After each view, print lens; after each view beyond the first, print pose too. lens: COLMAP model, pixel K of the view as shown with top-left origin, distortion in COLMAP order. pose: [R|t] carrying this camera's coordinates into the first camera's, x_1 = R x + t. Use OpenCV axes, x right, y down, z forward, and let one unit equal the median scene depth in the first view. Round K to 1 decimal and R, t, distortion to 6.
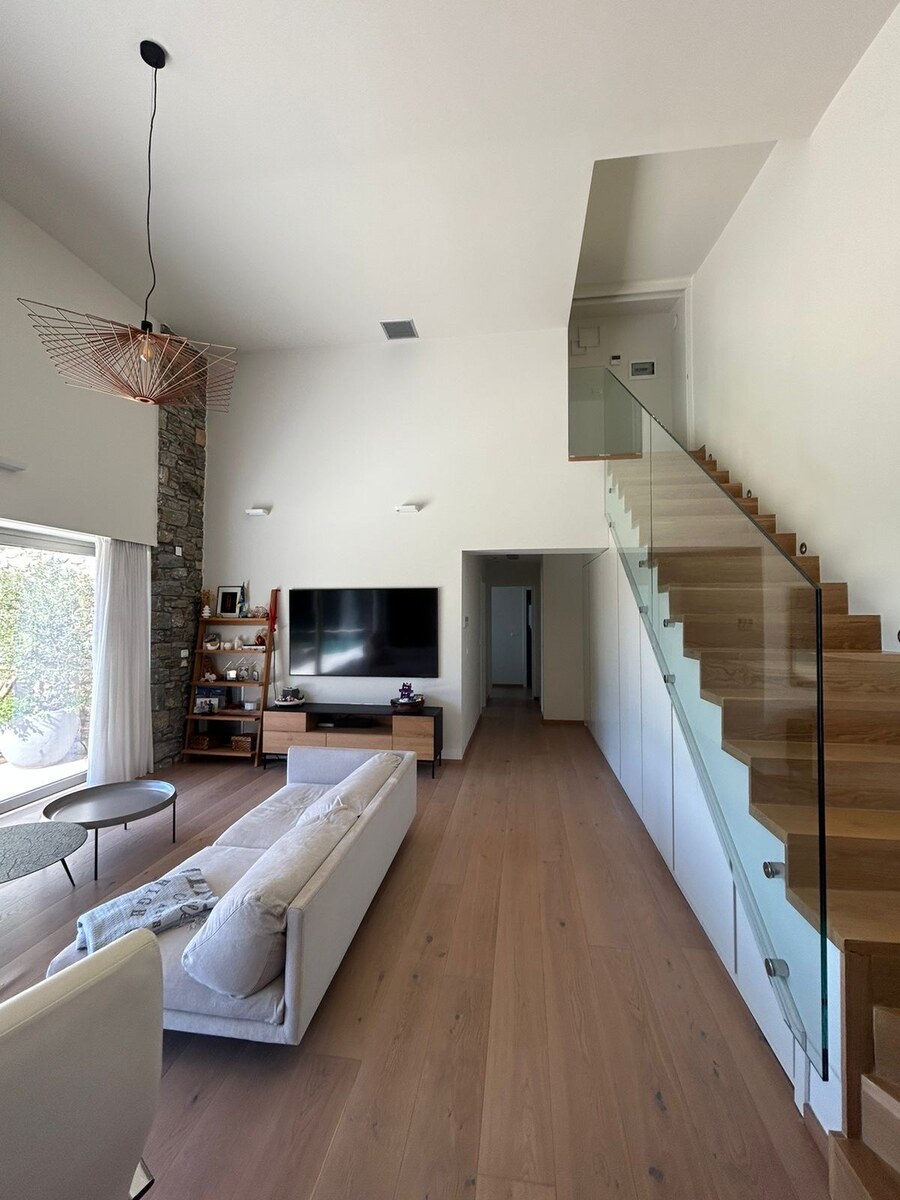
lens RADIAL K [[490.0, 0, 452.0], [0, 490.0, 602.5], [0, 0, 1]] dist [0.002030, 0.000523]
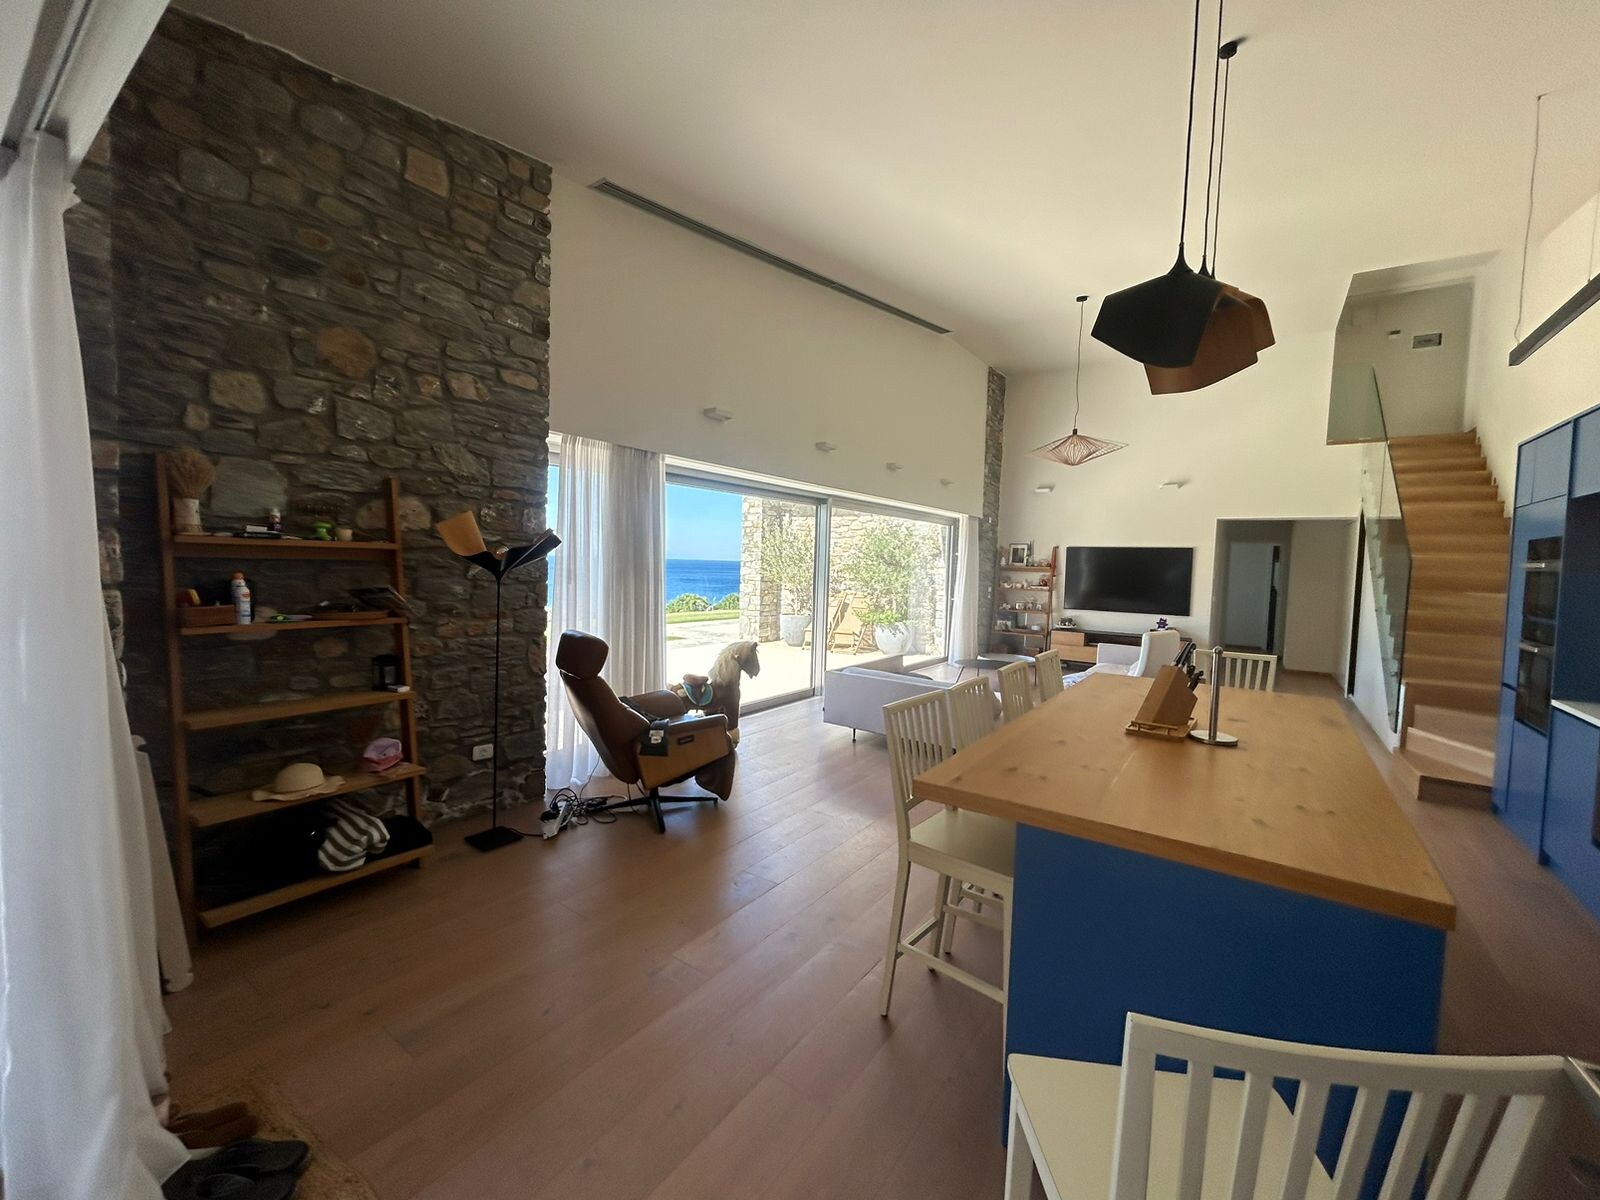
lens RADIAL K [[653.3, 0, 797.5], [0, 653.3, 597.9], [0, 0, 1]] dist [0.002030, 0.000523]
pose [[0.890258, 0.052479, -0.452423, -0.167971], [-0.020176, 0.996909, 0.075936, -0.008485], [0.455010, -0.058474, 0.888565, -1.014358]]
